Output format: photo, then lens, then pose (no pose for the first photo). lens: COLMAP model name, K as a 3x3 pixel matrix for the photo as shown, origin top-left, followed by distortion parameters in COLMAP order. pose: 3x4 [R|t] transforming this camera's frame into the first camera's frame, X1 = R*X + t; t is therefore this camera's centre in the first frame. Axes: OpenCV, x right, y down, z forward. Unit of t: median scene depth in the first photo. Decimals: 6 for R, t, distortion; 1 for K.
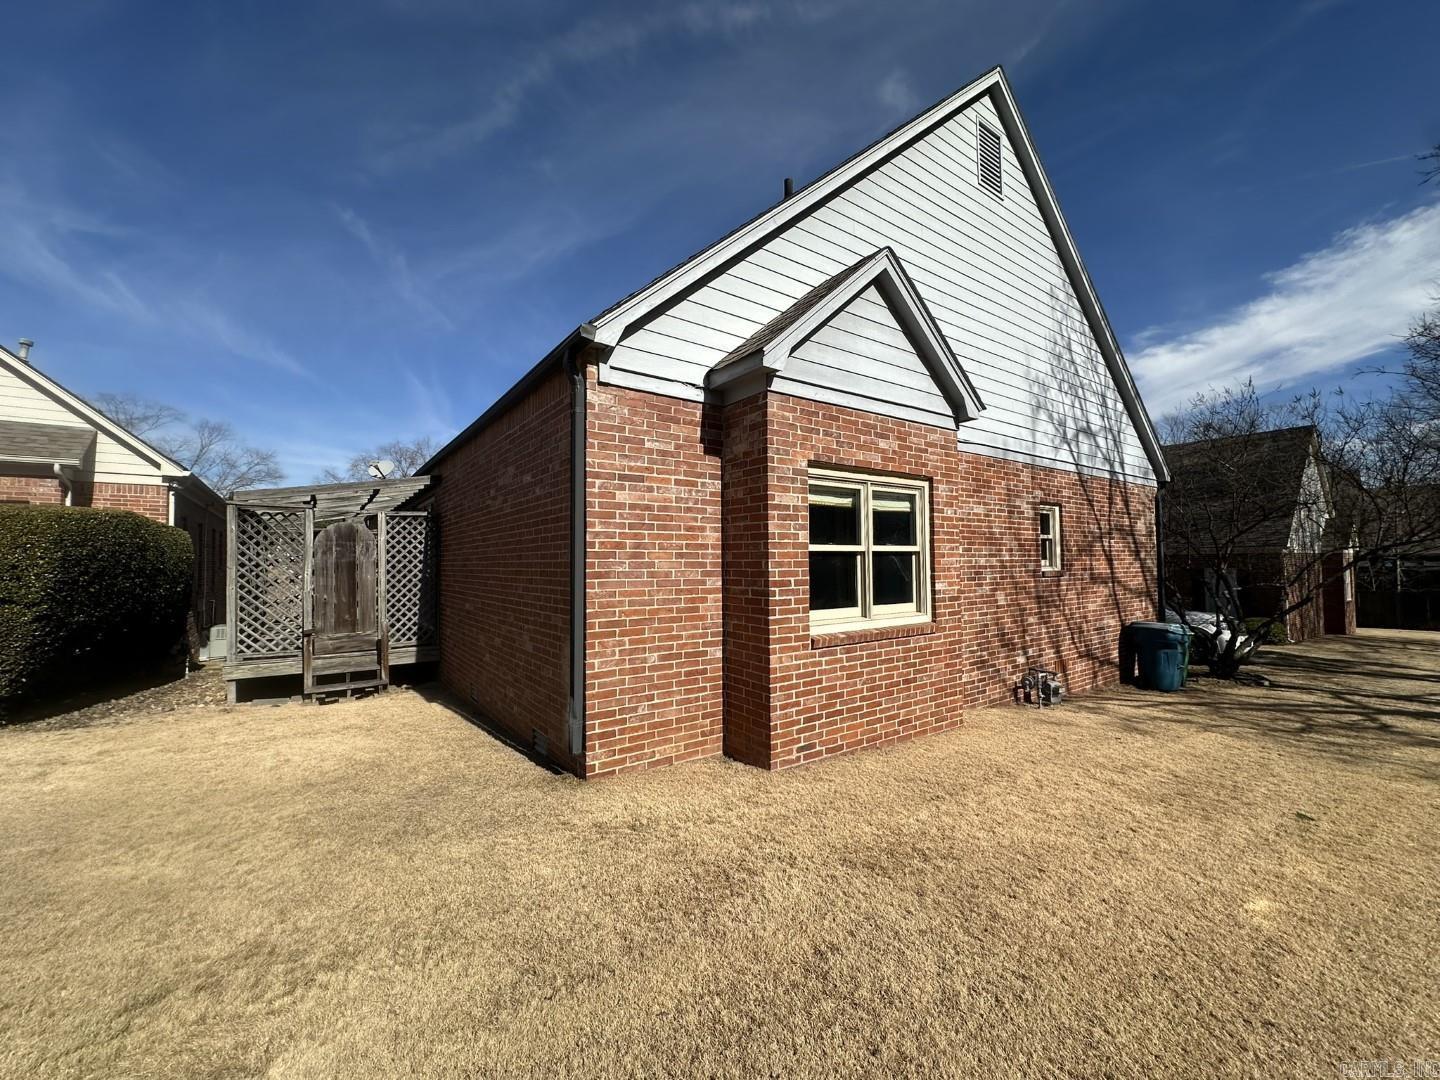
lens RADIAL K [[573.5, 0, 719.7], [0, 573.5, 538.2], [0, 0, 1]] dist [-0.000238, 0.000140]
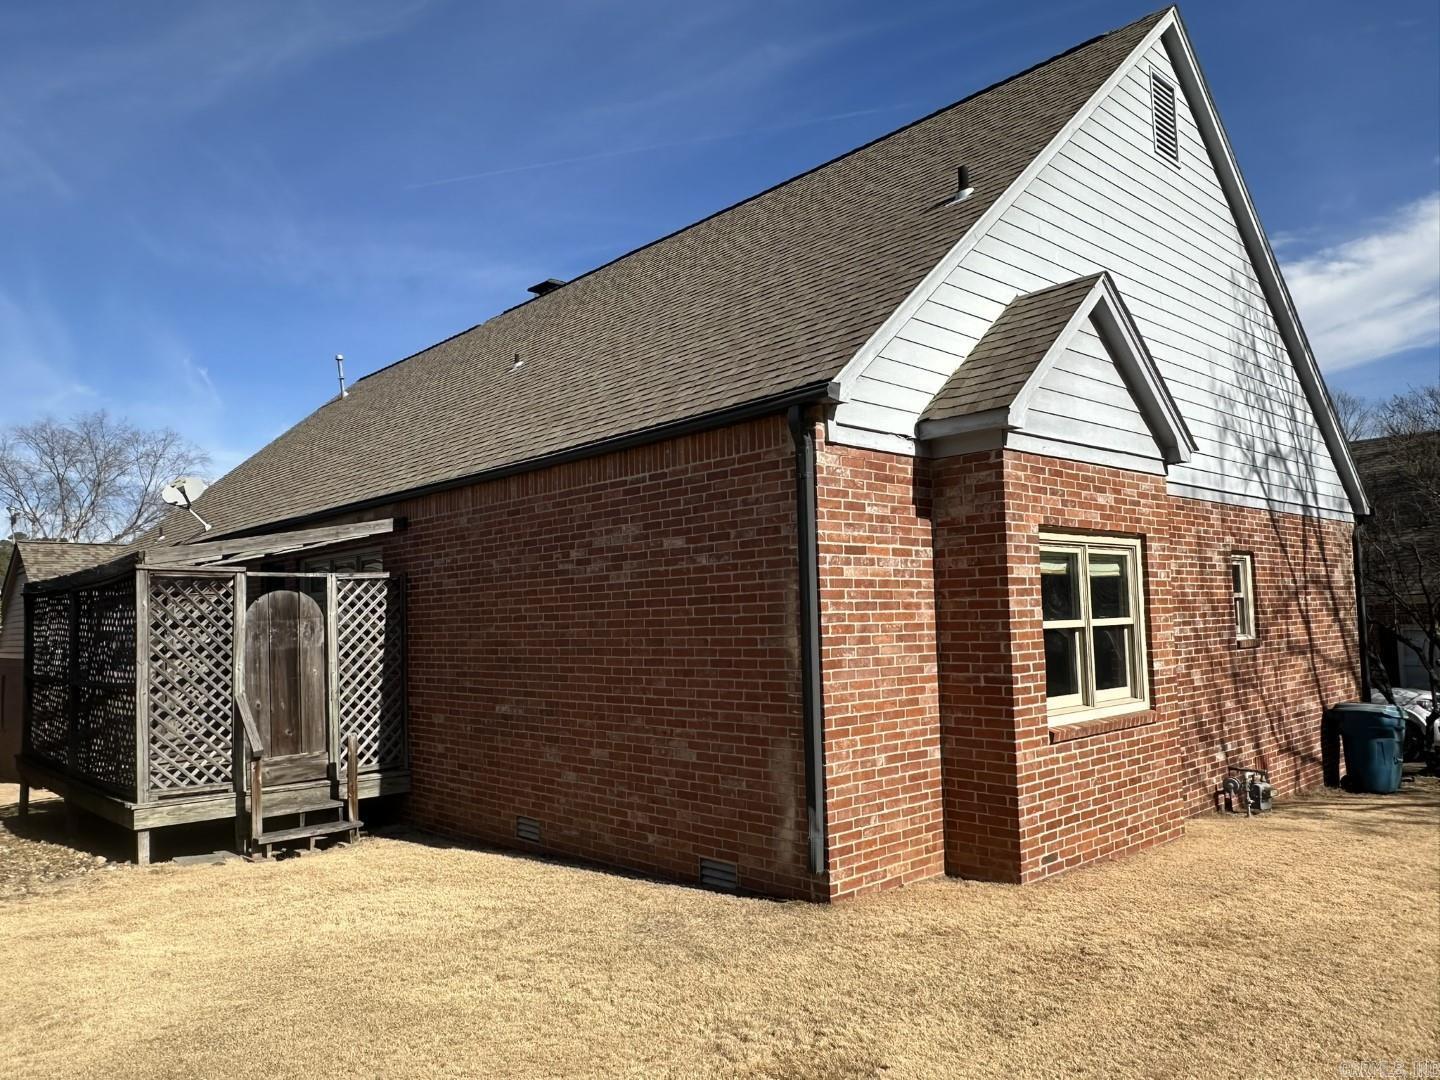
lens RADIAL K [[1010.6, 0, 720.3], [0, 1010.6, 546.9], [0, 0, 1]] dist [-0.001991, 0.002020]
pose [[0.991346, -0.009800, 0.130908, -0.420929], [0.014157, 0.999375, -0.032397, -0.048209], [-0.130509, 0.033970, 0.990865, -0.360430]]
